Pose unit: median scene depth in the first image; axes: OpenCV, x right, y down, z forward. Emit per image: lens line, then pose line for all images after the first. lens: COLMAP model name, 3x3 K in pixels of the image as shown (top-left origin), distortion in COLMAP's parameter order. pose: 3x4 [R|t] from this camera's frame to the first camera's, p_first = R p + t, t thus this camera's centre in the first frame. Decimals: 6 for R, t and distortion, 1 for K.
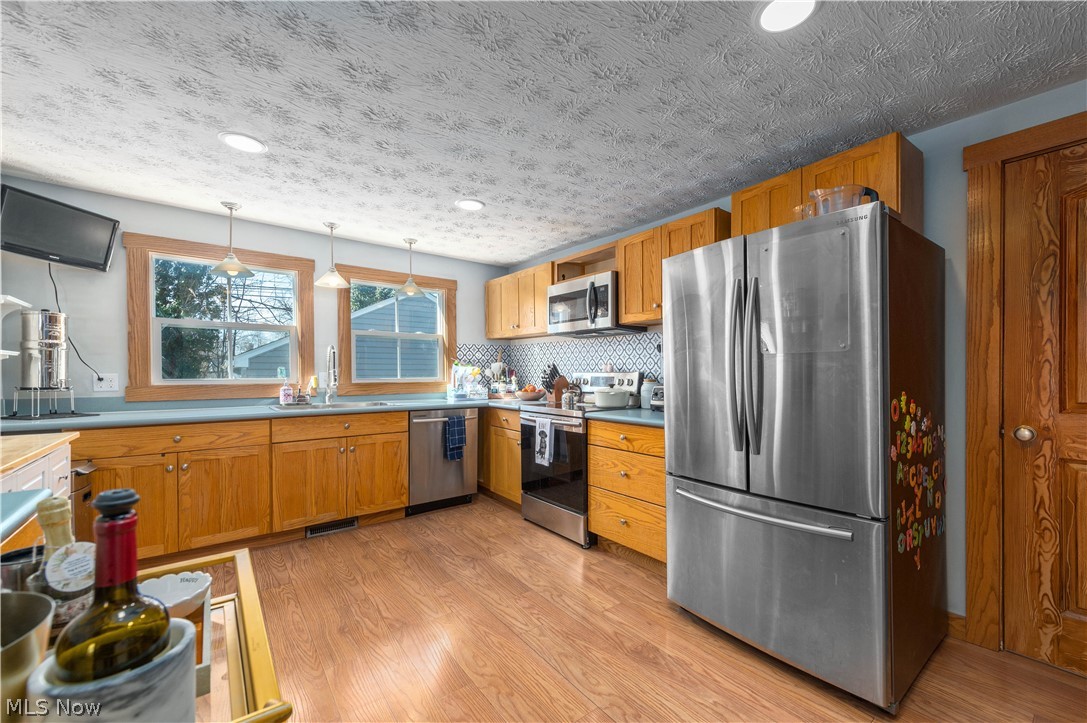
lens RADIAL K [[429.9, 0, 544.2], [0, 429.9, 379.2], [0, 0, 1]] dist [0.014520, -0.003568]
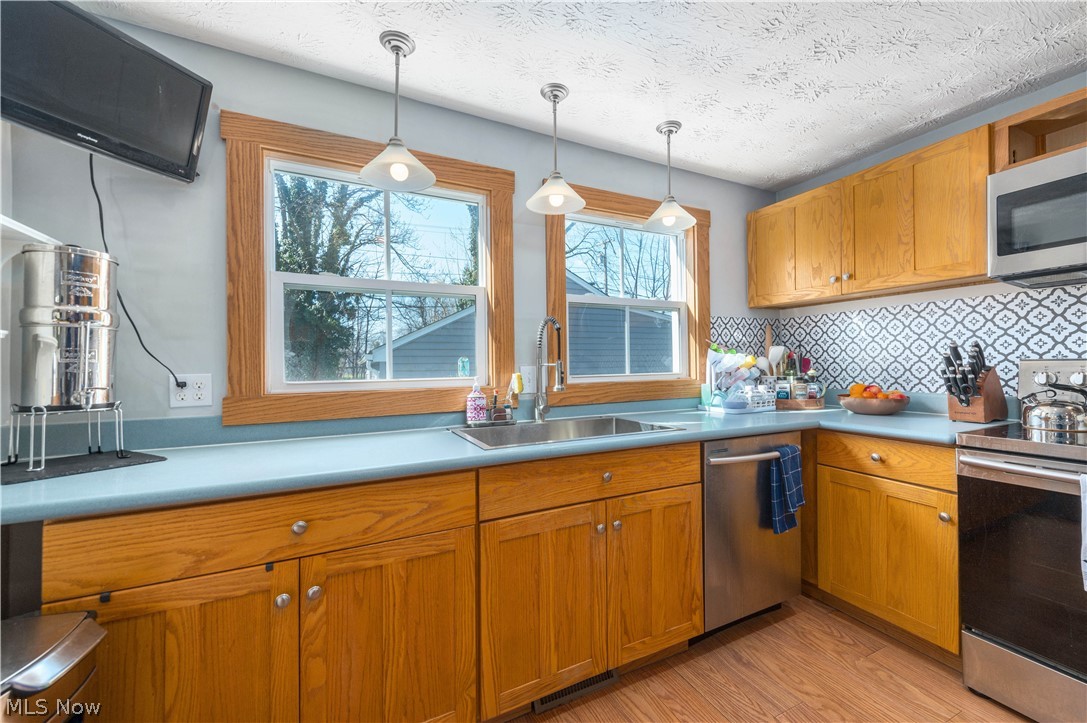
lens RADIAL K [[429.9, 0, 548.9], [0, 429.9, 360.5], [0, 0, 1]] dist [0.014520, -0.003568]
pose [[0.976548, -0.014977, -0.214778, -0.413379], [0.009556, 0.999610, -0.026257, -0.009638], [0.215087, 0.023589, 0.976310, 0.510864]]
